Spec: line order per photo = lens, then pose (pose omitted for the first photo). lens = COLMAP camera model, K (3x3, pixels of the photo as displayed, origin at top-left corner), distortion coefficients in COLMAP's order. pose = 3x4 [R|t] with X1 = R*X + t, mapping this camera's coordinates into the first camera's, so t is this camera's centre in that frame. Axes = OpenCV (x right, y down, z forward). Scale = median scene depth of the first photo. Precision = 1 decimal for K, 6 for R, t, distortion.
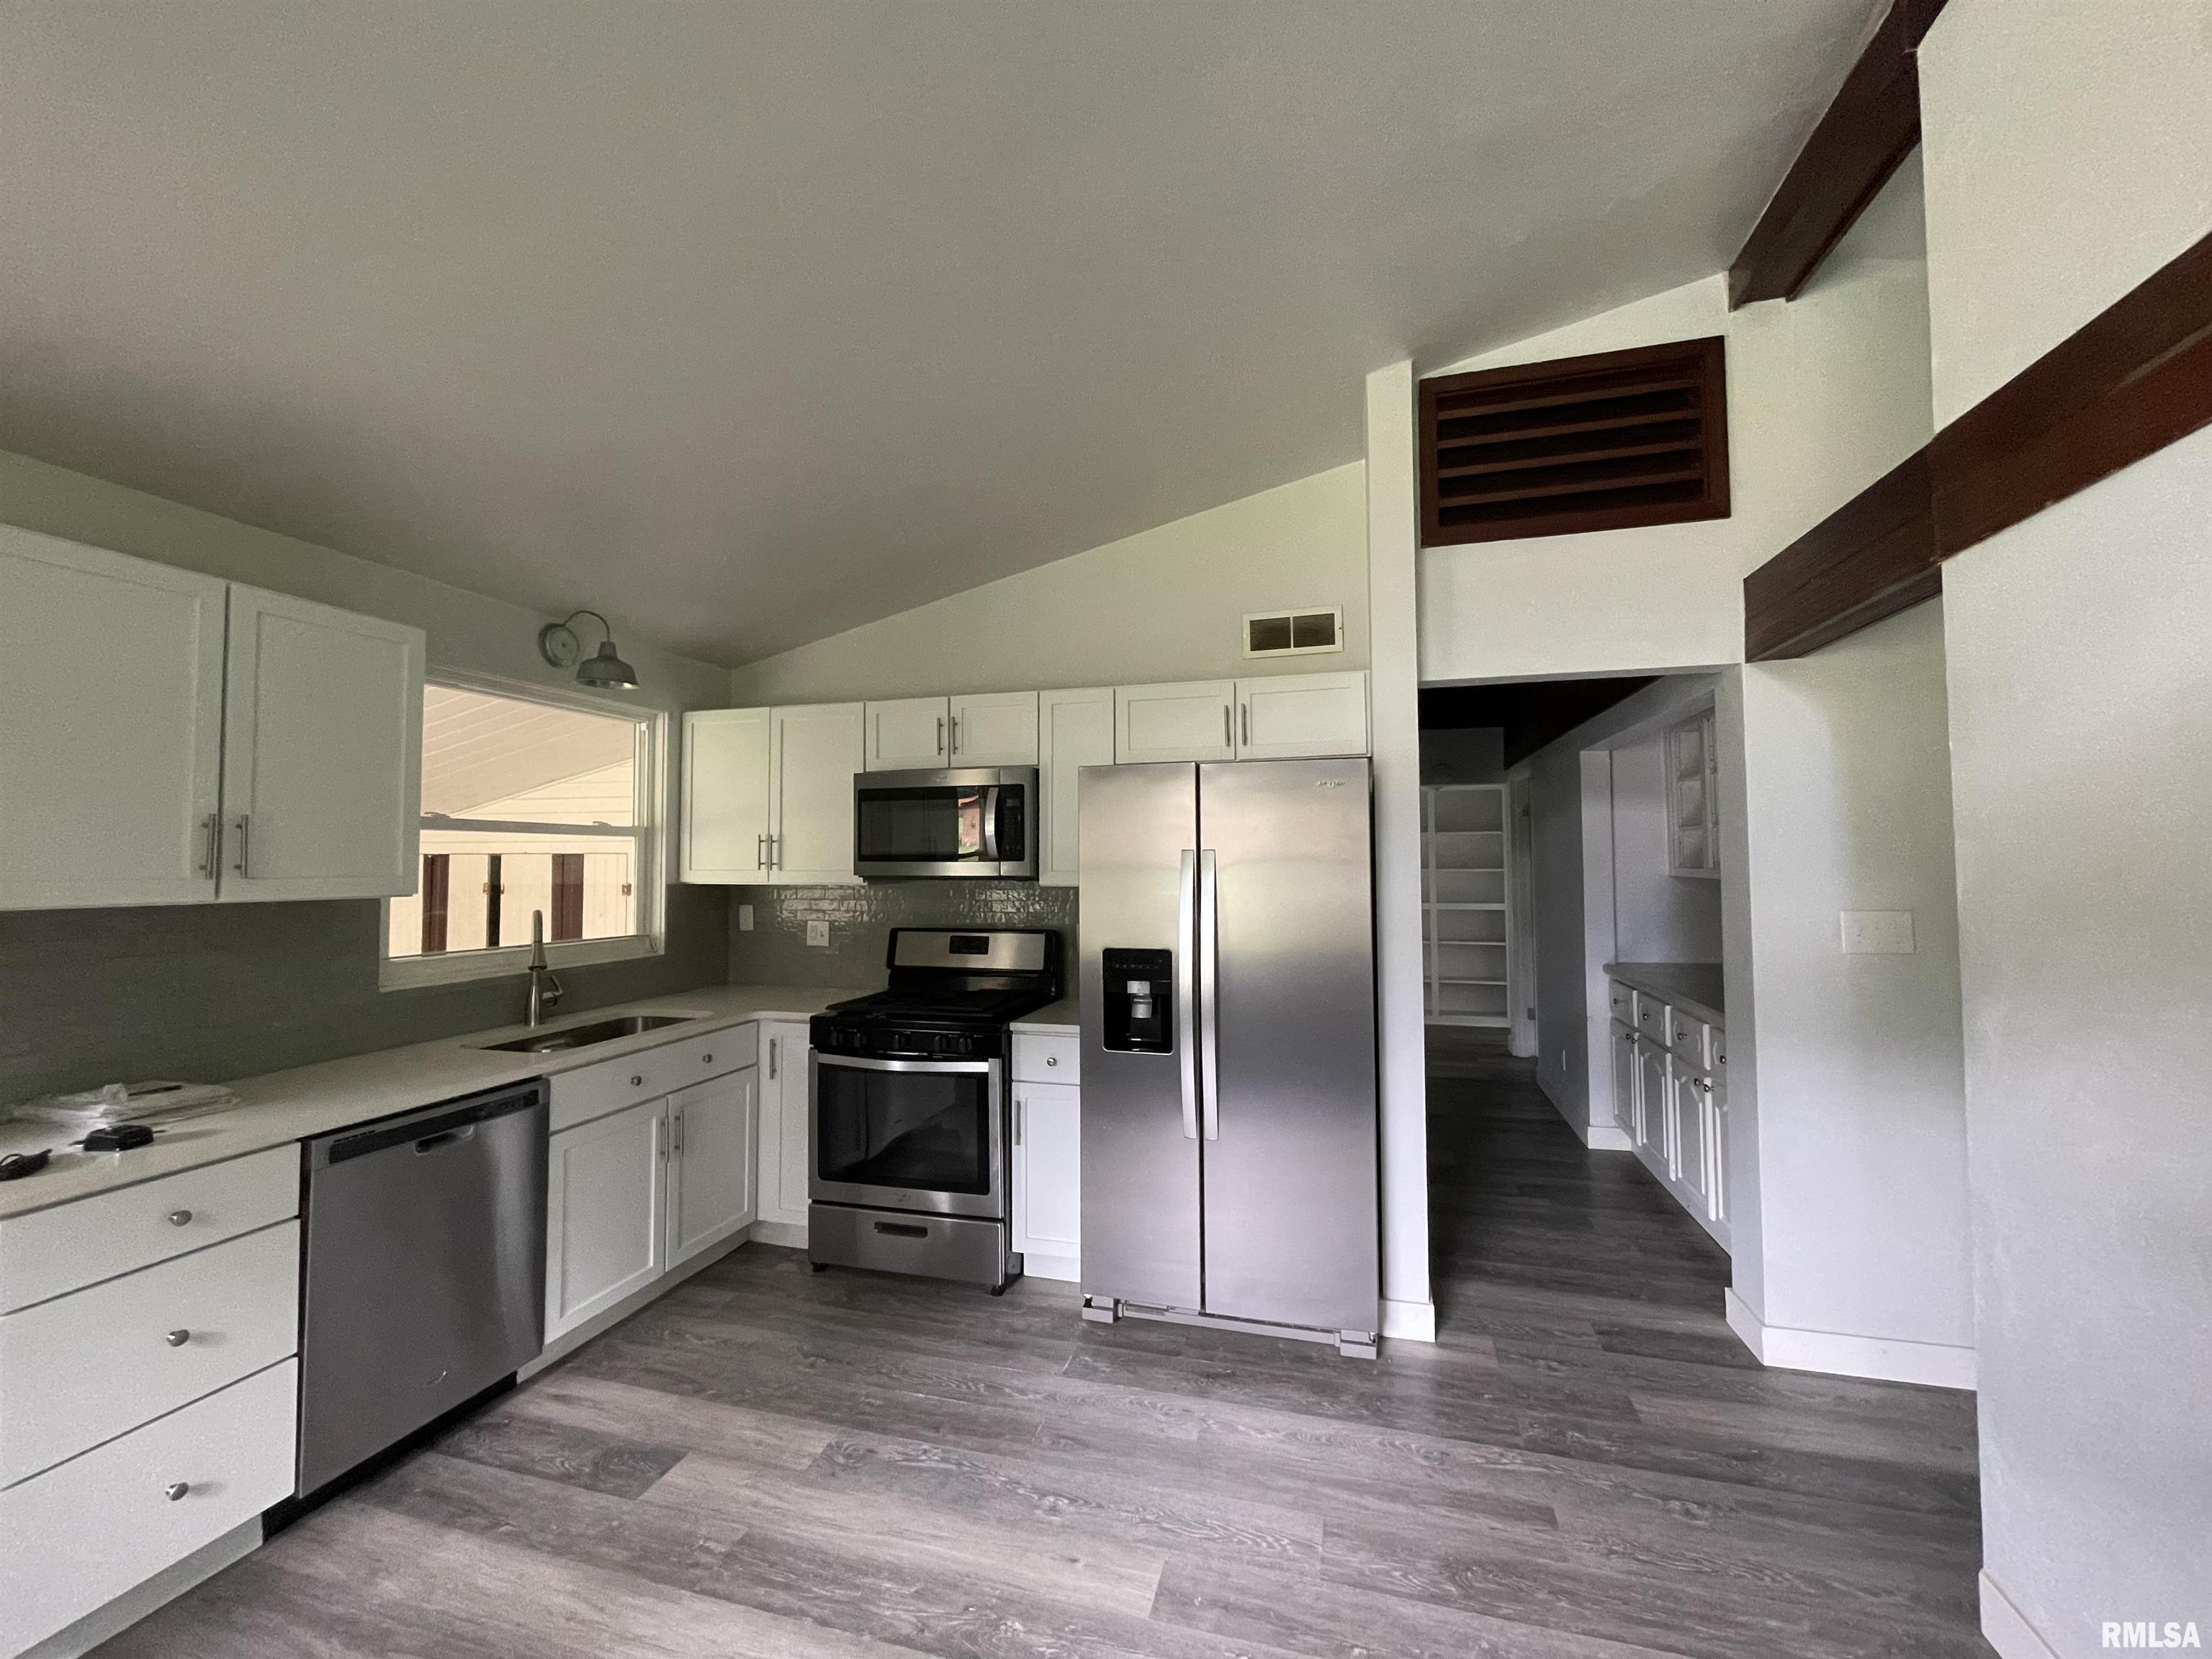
lens RADIAL K [[892.7, 0, 1108.3], [0, 892.7, 825.7], [0, 0, 1]] dist [-0.002335, -0.000645]
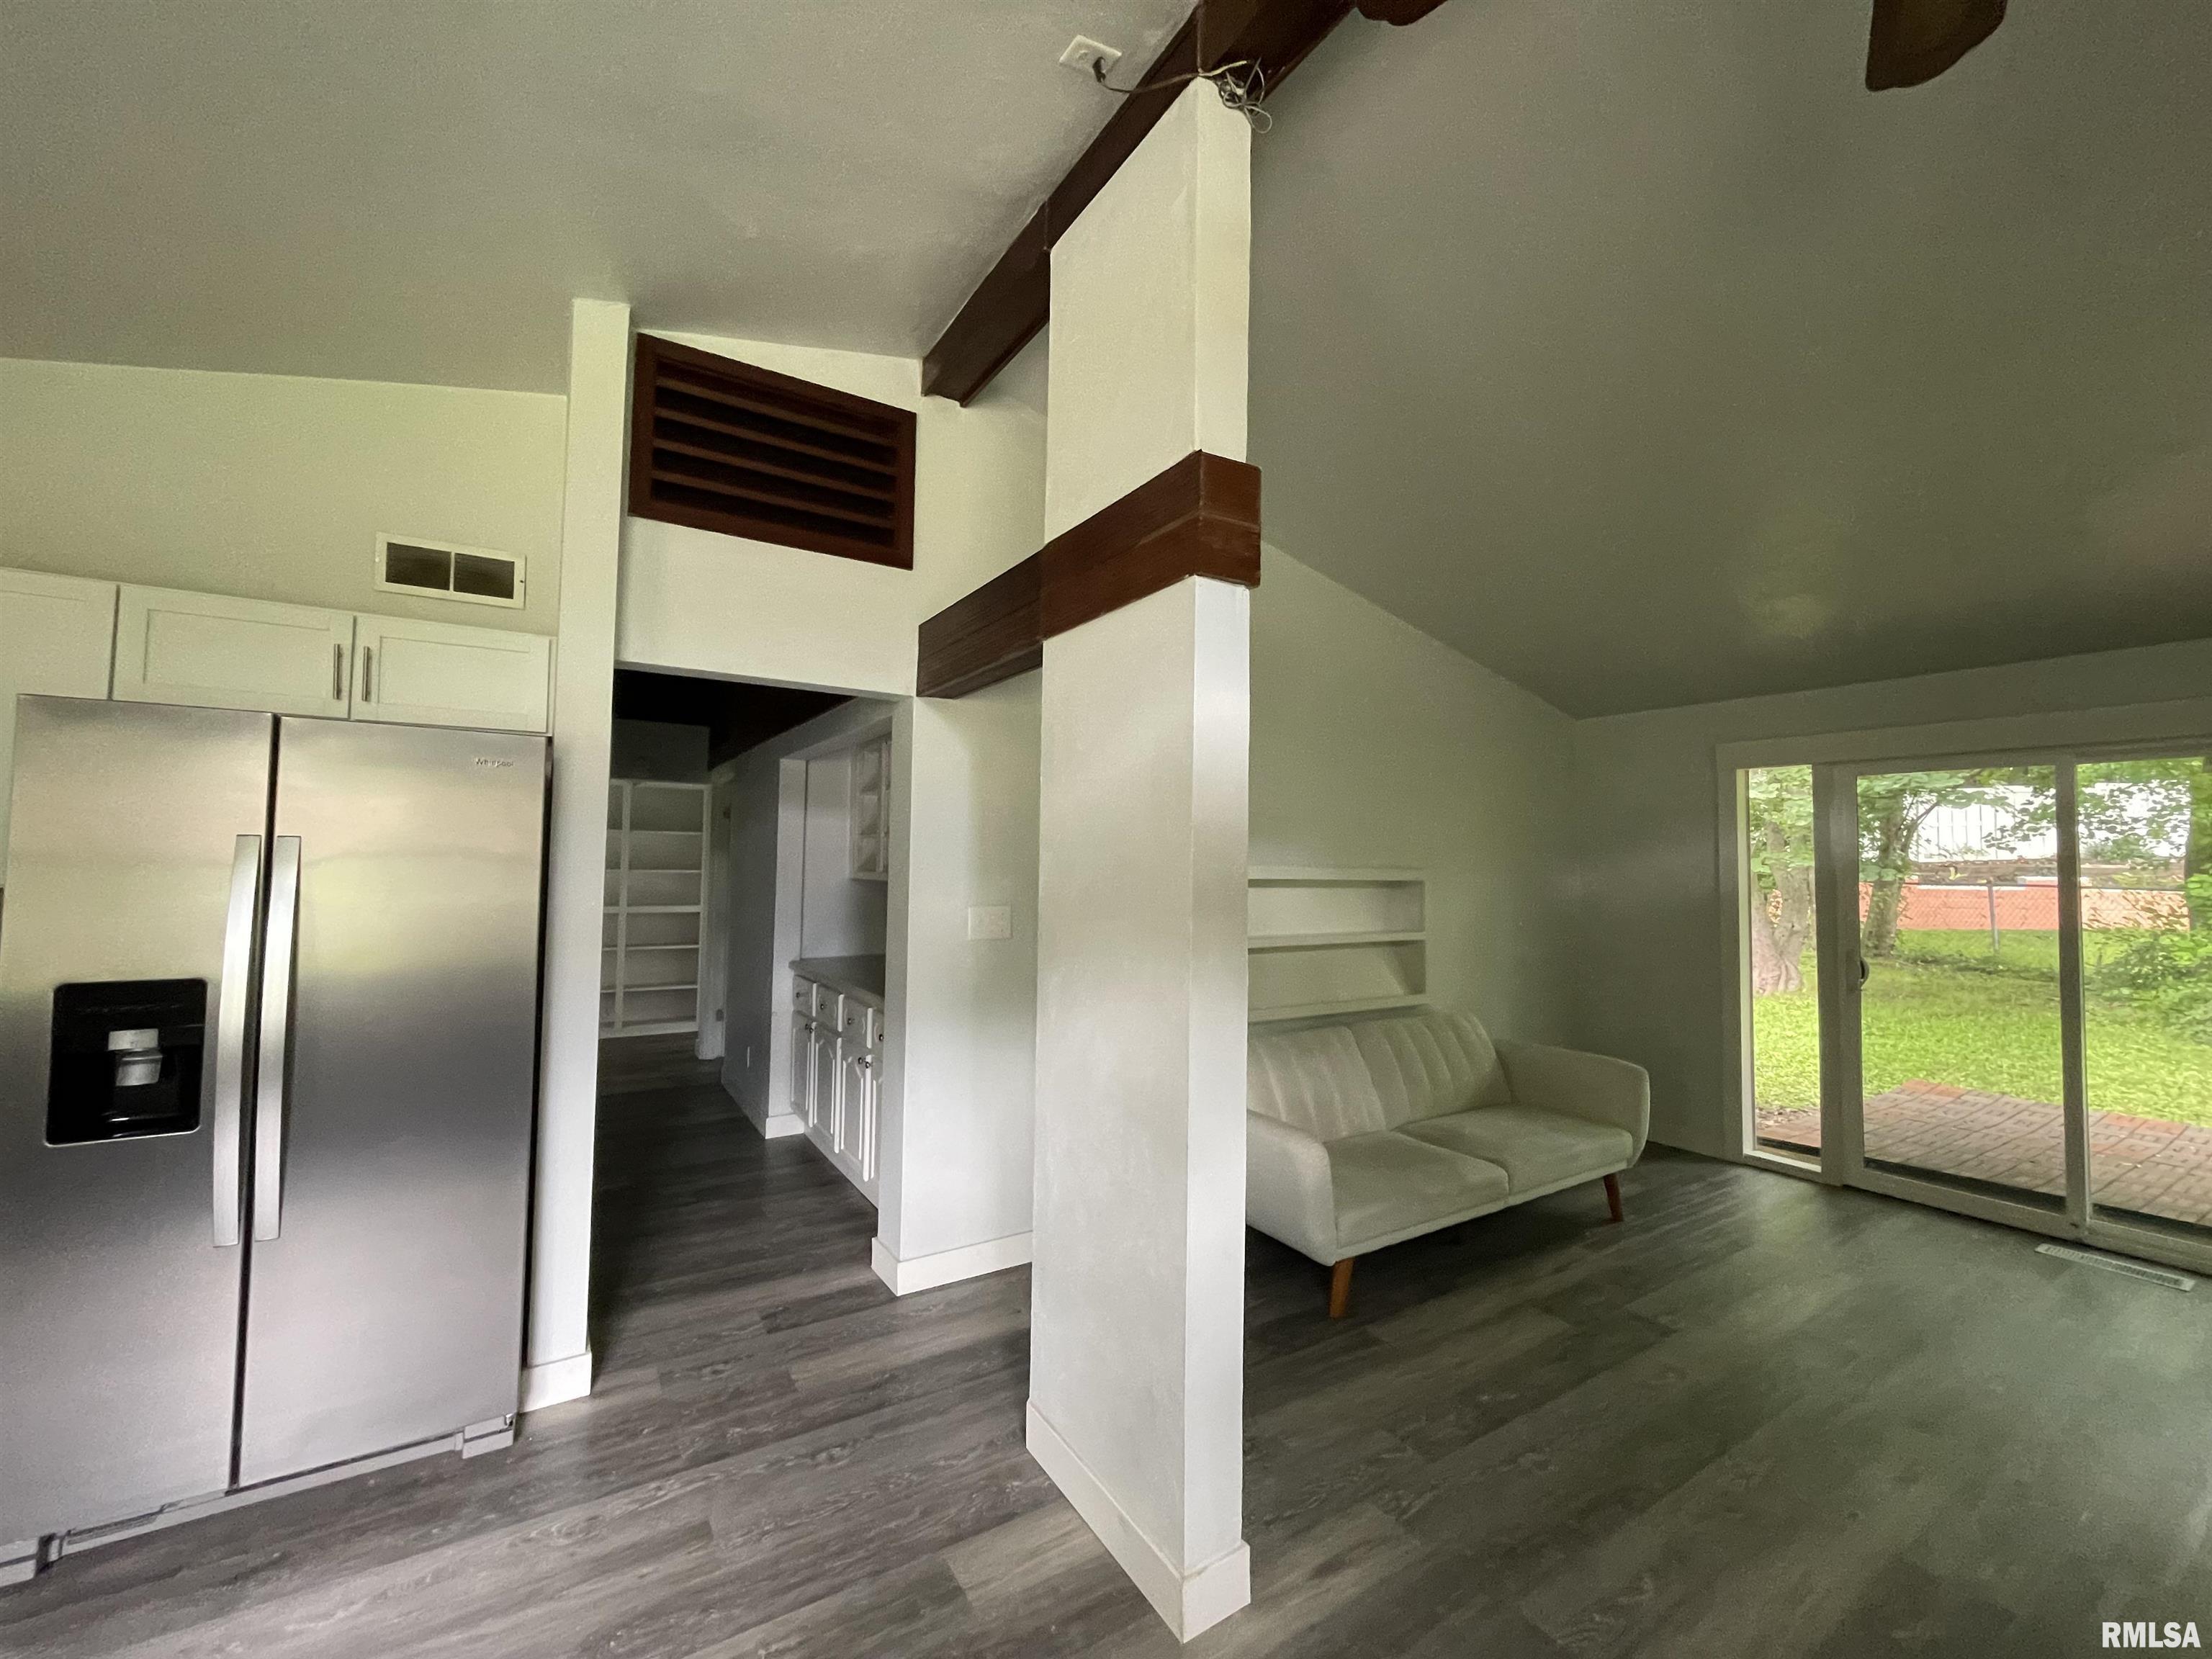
lens RADIAL K [[892.7, 0, 1109.3], [0, 892.7, 824.8], [0, 0, 1]] dist [-0.002335, -0.000645]
pose [[0.664769, 0.050935, 0.745311, 0.015589], [-0.048526, 0.998510, -0.024957, 0.003131], [-0.745471, -0.019576, 0.666250, 0.022626]]
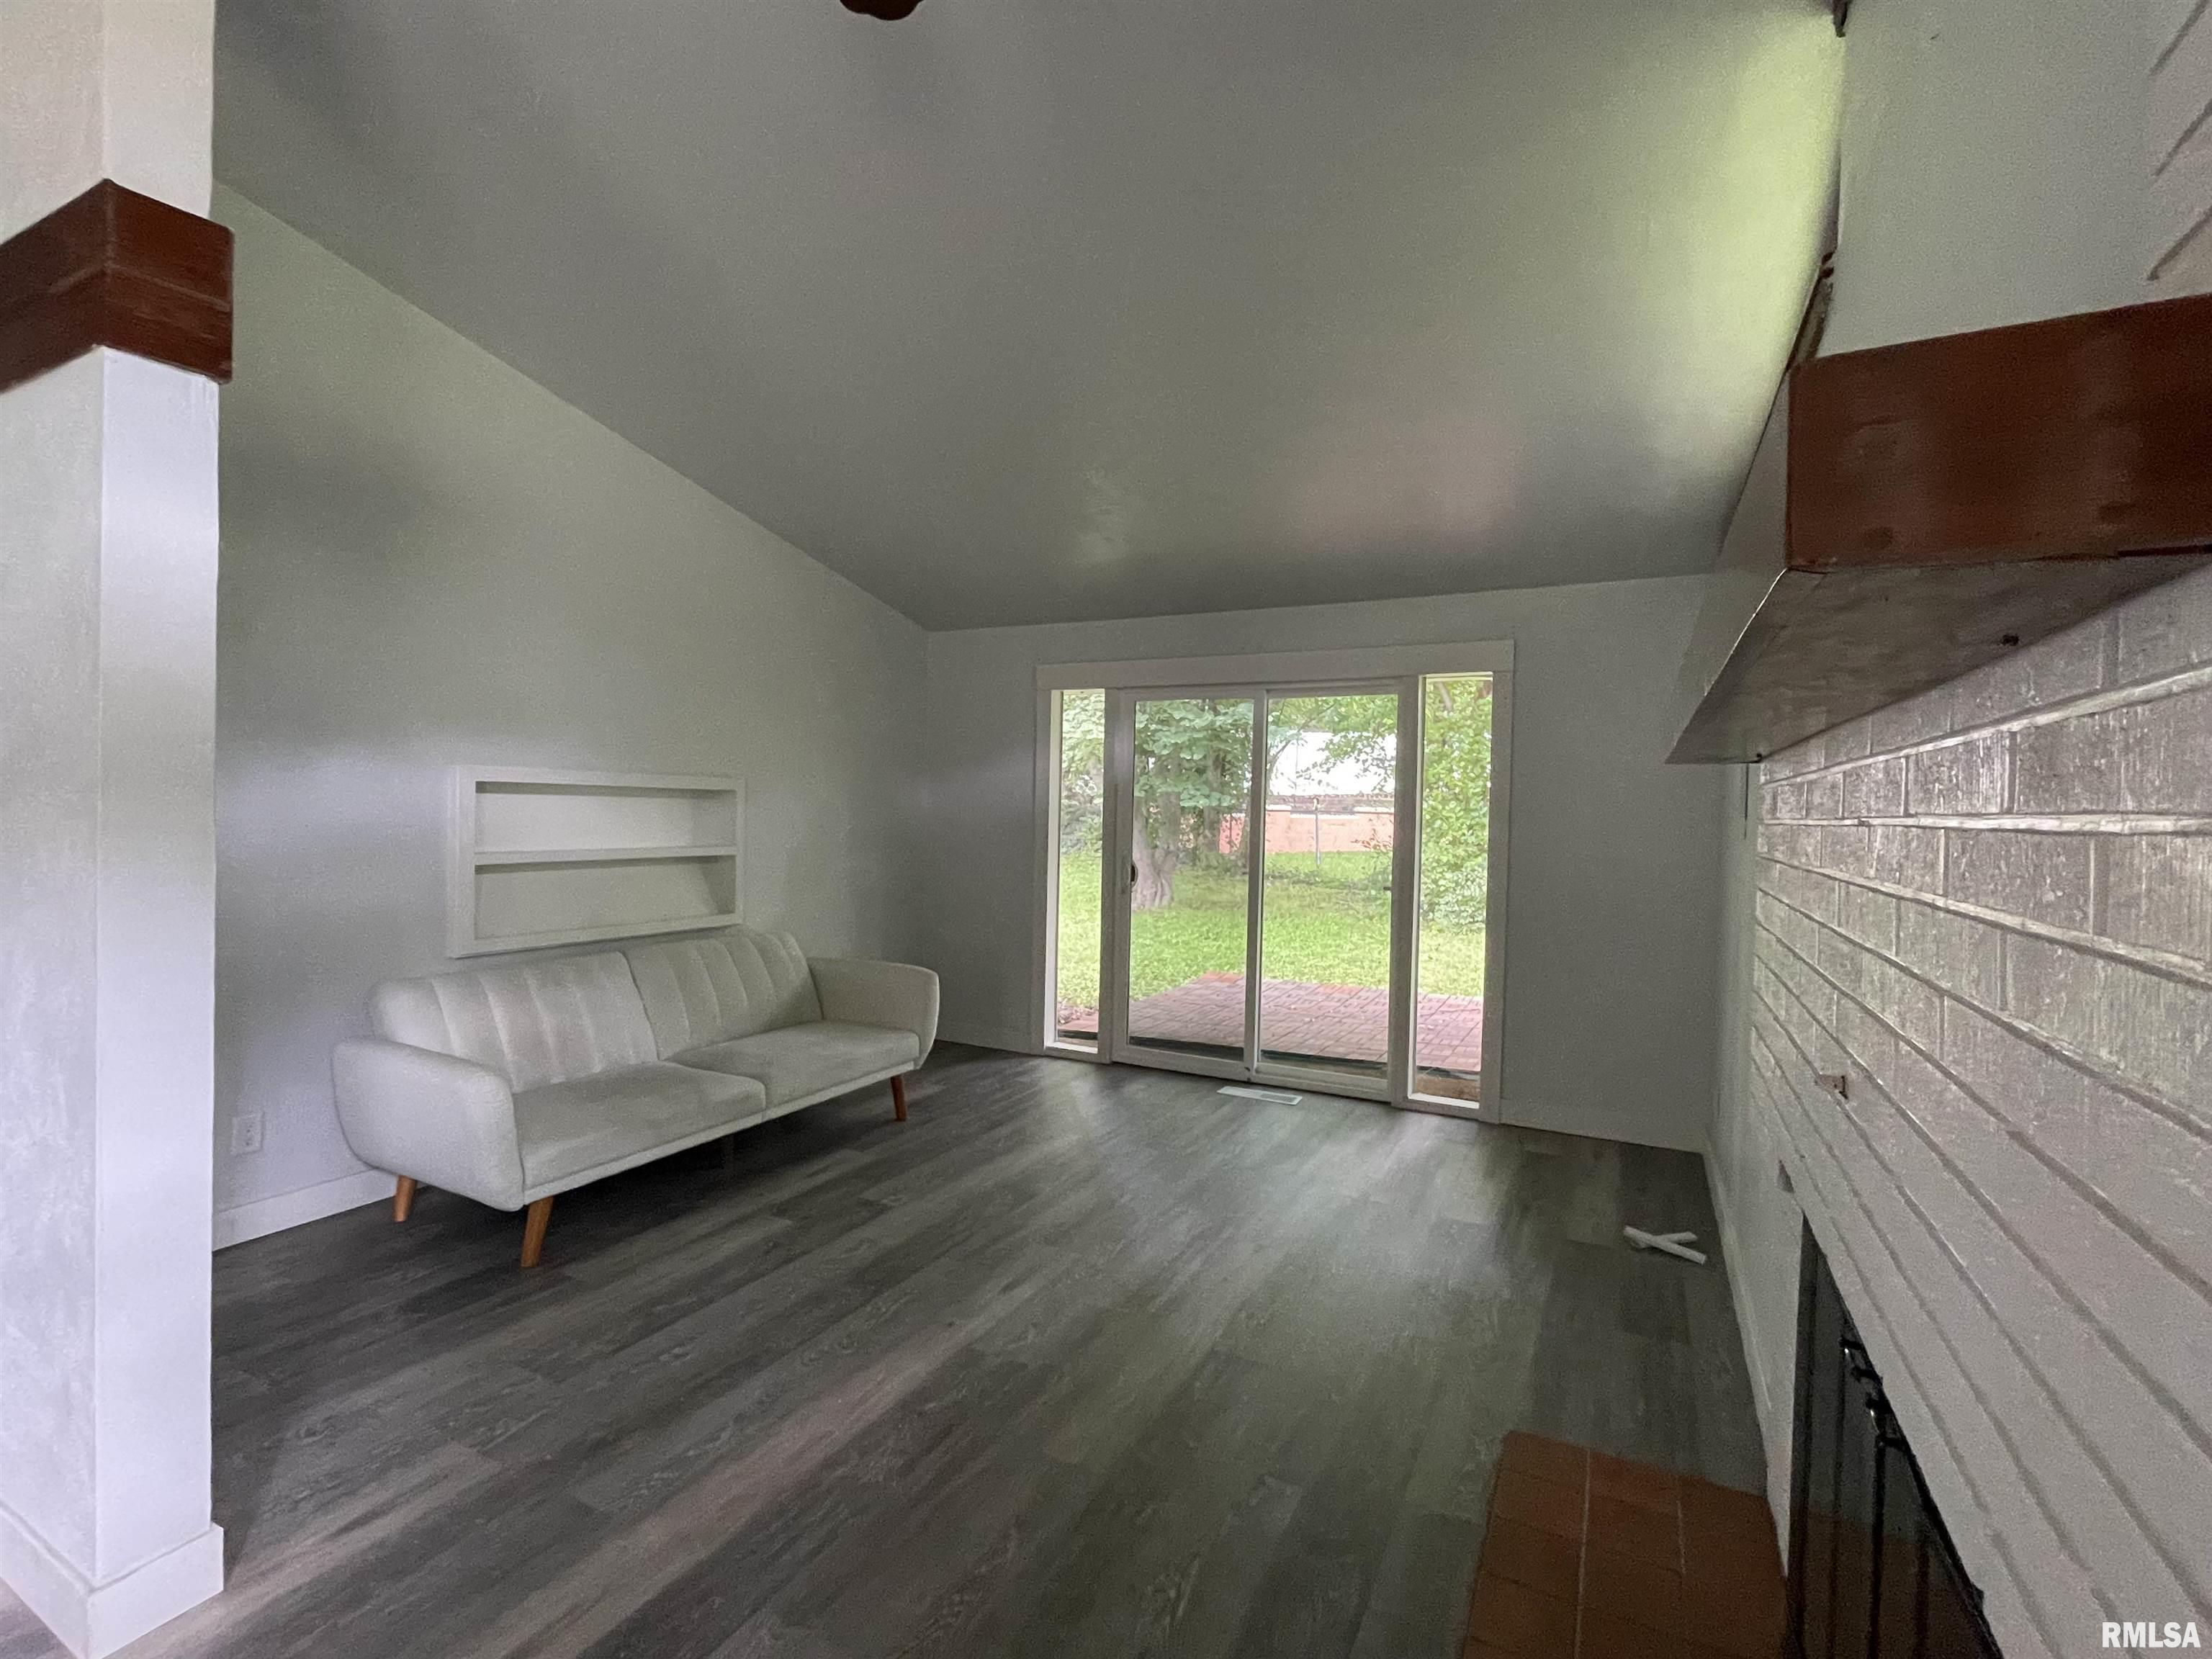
lens RADIAL K [[1014.1, 0, 1103.5], [0, 1014.1, 821.8], [0, 0, 1]] dist [-0.000740, -0.001047]
pose [[0.198393, -0.002948, 0.980118, 0.083715], [-0.062000, 0.997955, 0.015551, 0.023641], [-0.978159, -0.063853, 0.197805, -0.249512]]
